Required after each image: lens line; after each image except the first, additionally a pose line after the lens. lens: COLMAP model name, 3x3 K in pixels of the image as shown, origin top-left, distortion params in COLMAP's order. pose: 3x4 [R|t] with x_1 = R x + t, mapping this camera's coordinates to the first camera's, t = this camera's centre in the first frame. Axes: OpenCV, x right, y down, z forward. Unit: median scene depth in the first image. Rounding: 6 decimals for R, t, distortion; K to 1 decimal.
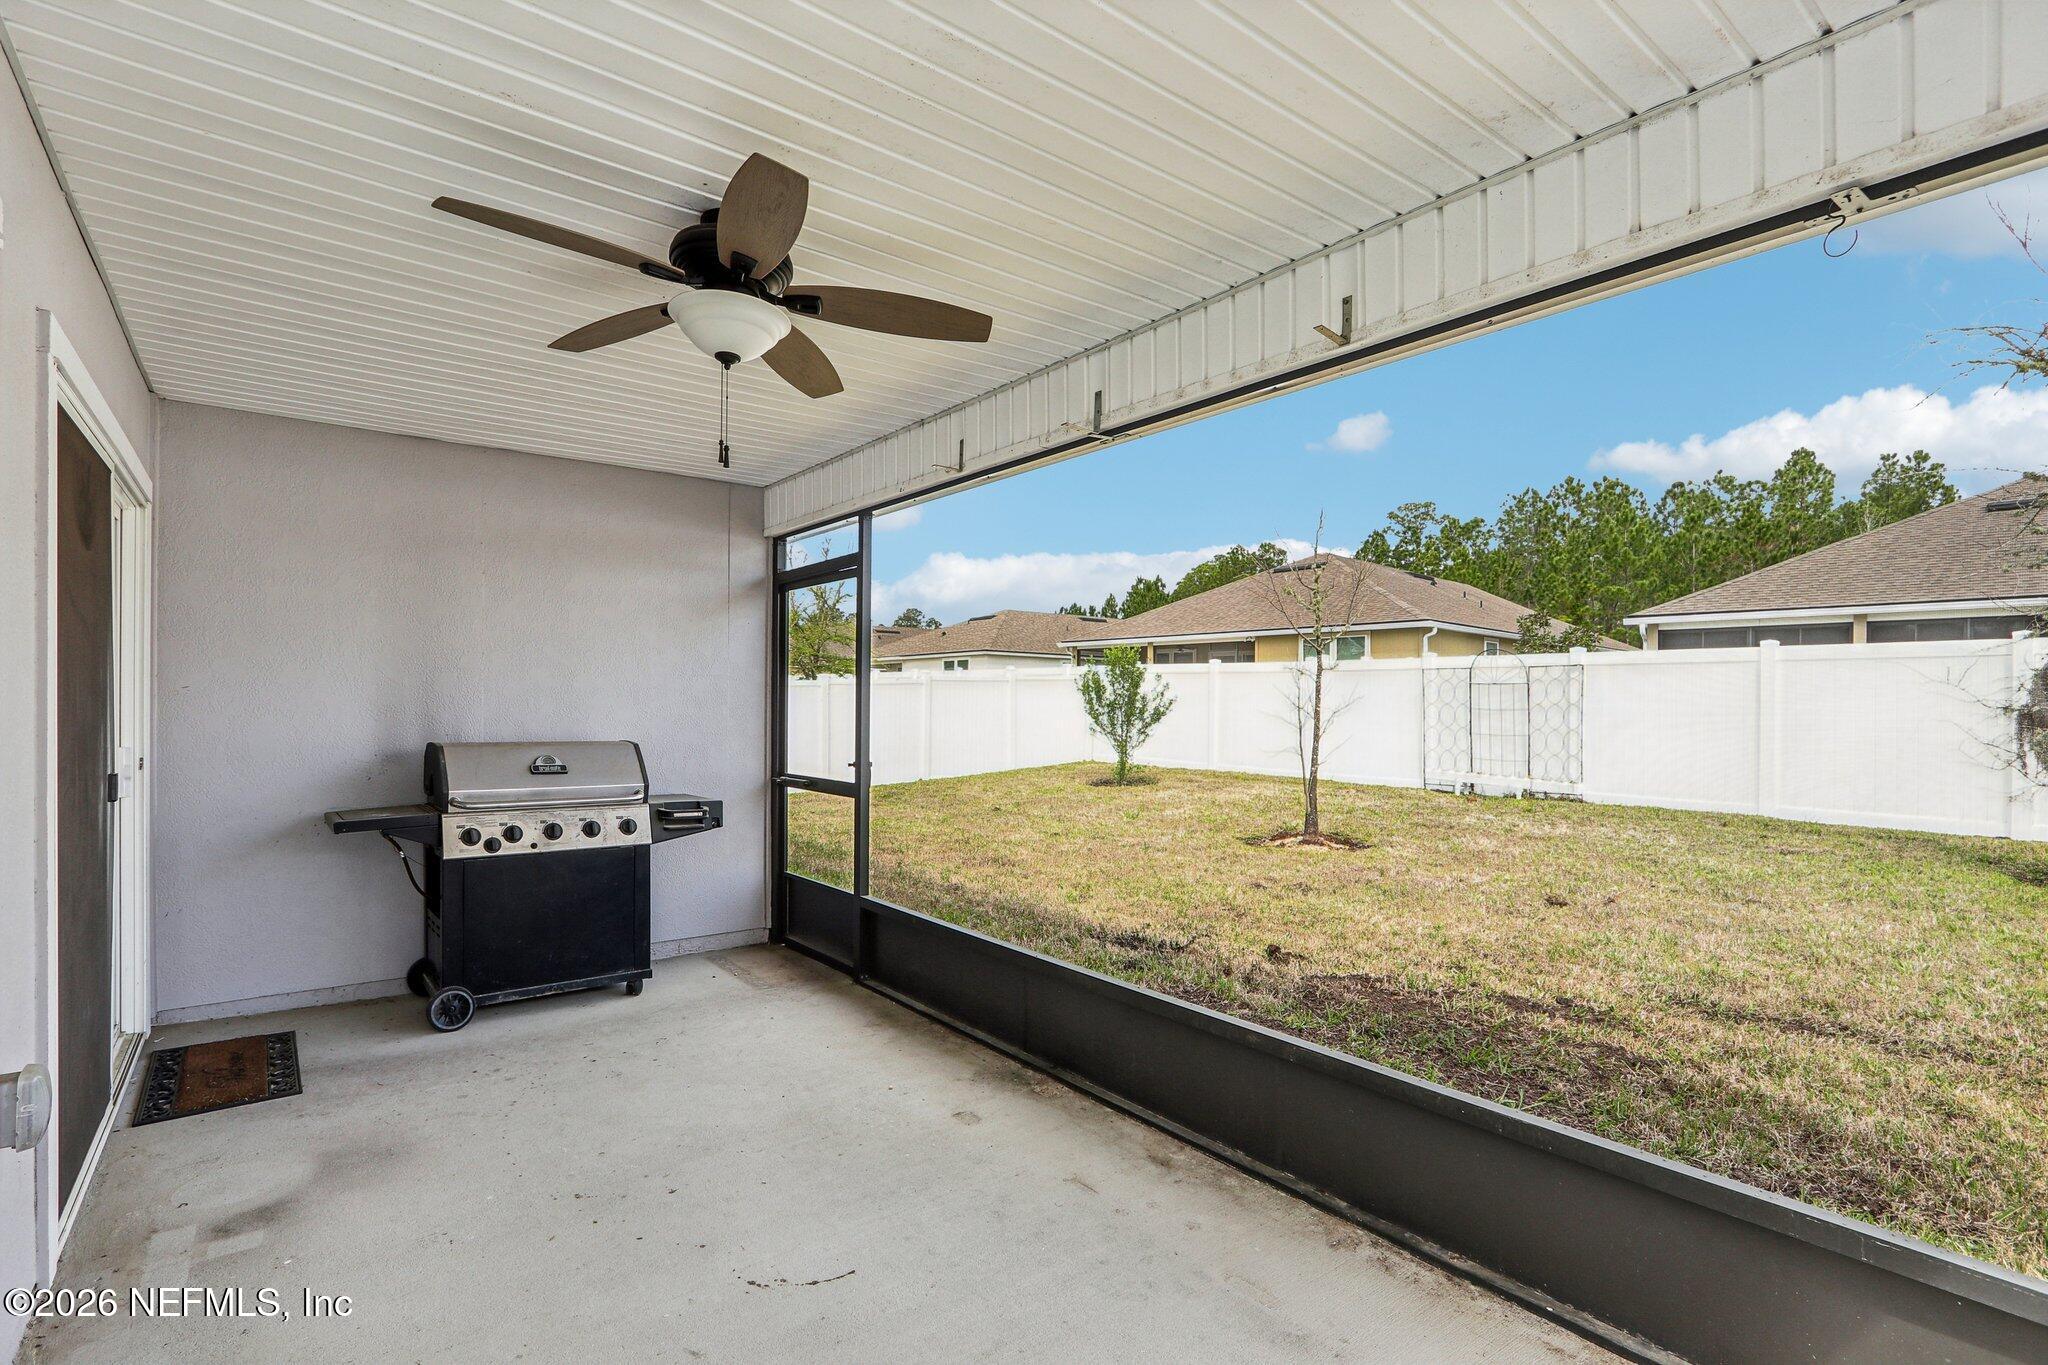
lens RADIAL K [[958.6, 0, 984.2], [0, 958.6, 699.1], [0, 0, 1]] dist [-0.004776, -0.000236]
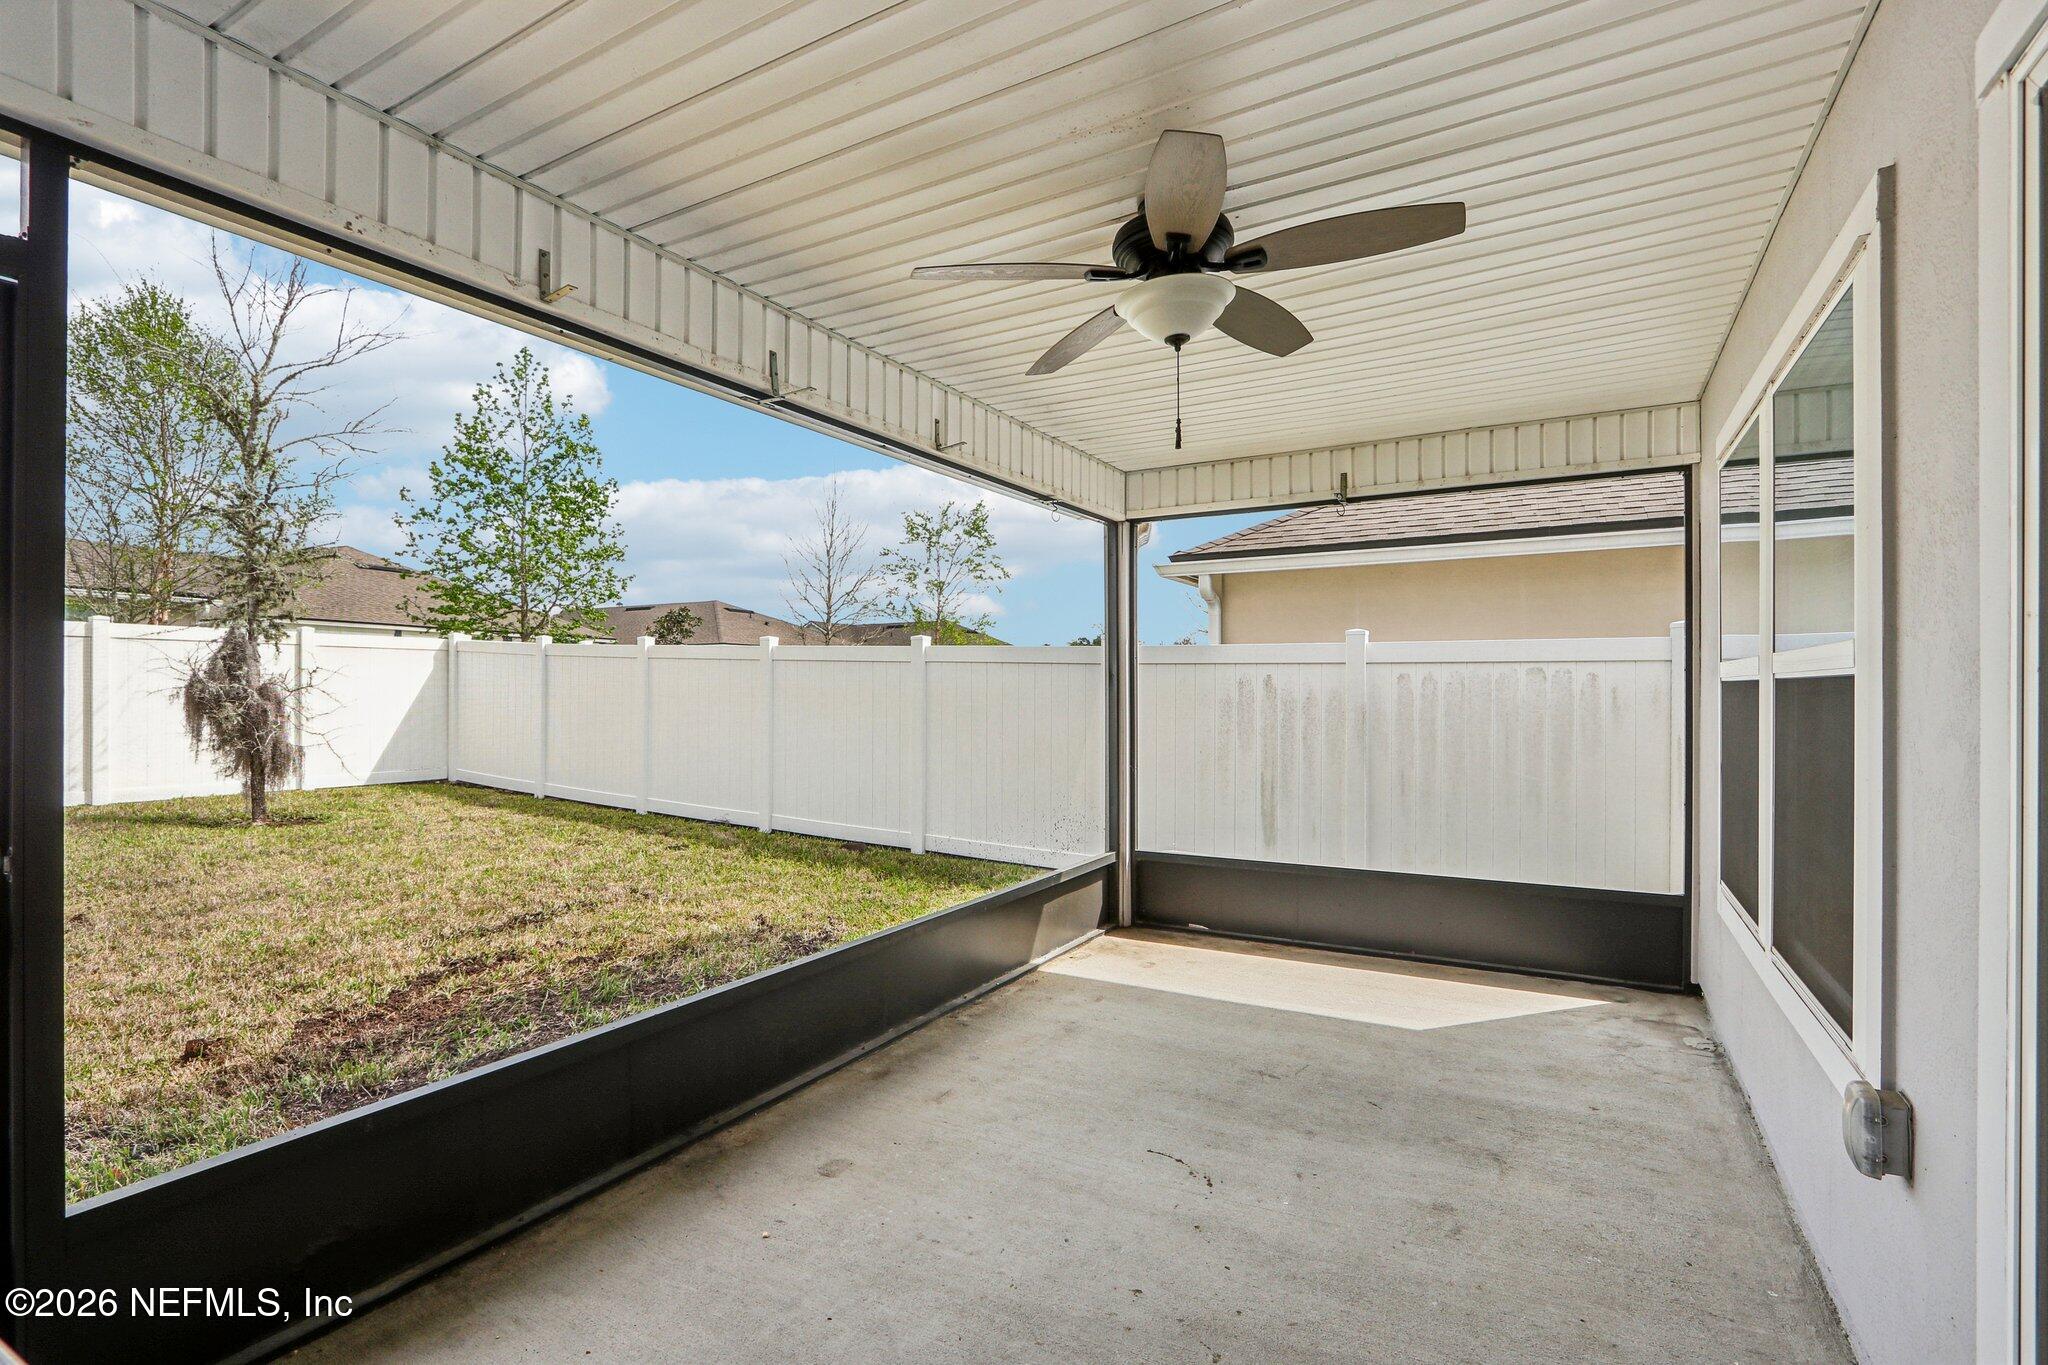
lens RADIAL K [[958.6, 0, 984.2], [0, 958.6, 699.1], [0, 0, 1]] dist [-0.004776, -0.000236]
pose [[-0.371855, -0.015790, 0.928157, -0.756157], [-0.010221, 0.999864, 0.012915, 0.003714], [-0.928235, -0.004684, -0.371966, 1.055284]]
